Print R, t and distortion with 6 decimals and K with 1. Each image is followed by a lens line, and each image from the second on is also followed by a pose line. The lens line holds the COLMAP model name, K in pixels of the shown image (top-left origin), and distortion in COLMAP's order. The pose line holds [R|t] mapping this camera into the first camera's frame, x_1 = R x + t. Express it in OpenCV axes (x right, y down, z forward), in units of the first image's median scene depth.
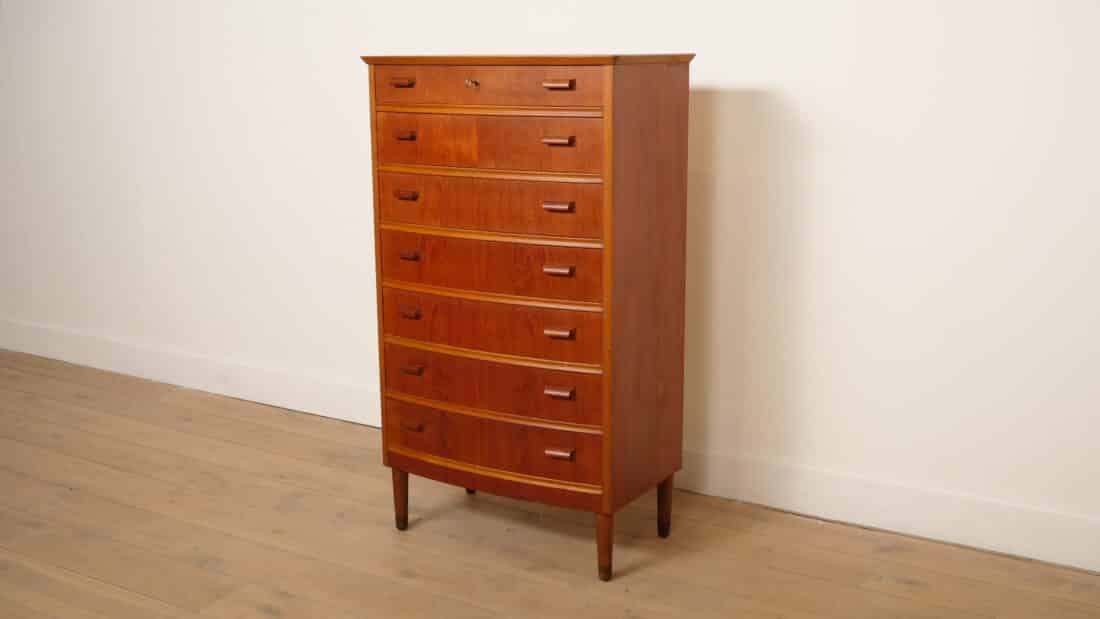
lens RADIAL K [[1263.7, 0, 550.0], [0, 1263.7, 309.5], [0, 0, 1]] dist [-0.013207, -0.008619]
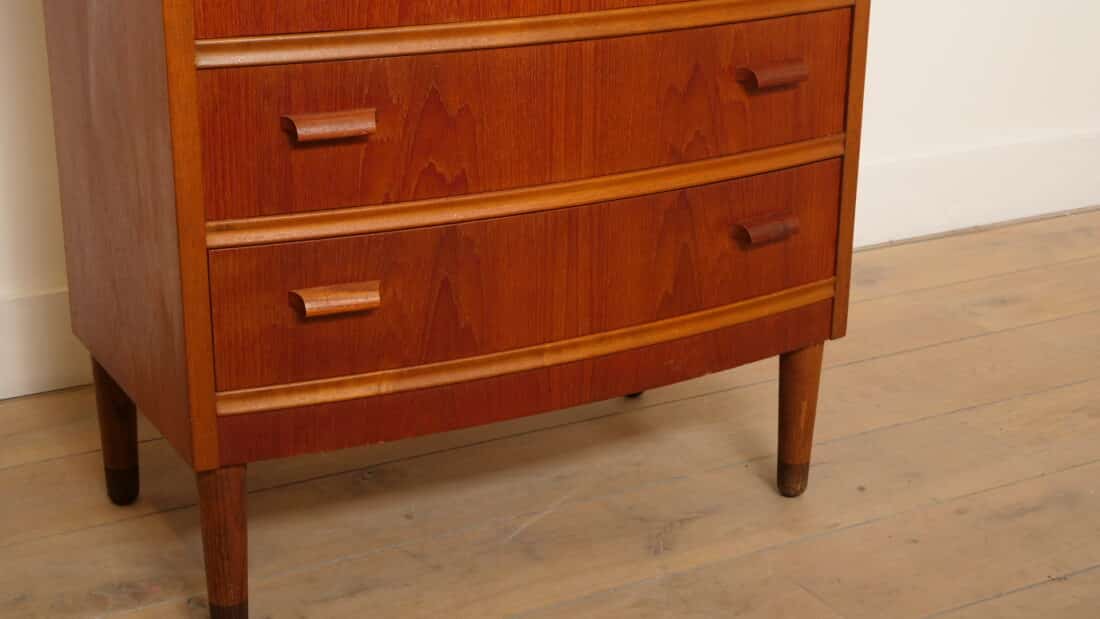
lens RADIAL K [[1680.9, 0, 550.0], [0, 1680.9, 309.5], [0, 0, 1]] dist [0.009067, 0.031958]
pose [[0.441866, -0.274850, 0.853939, -0.480535], [0.166547, 0.960494, 0.222967, 0.005818], [-0.881485, 0.043700, 0.470185, 0.785793]]
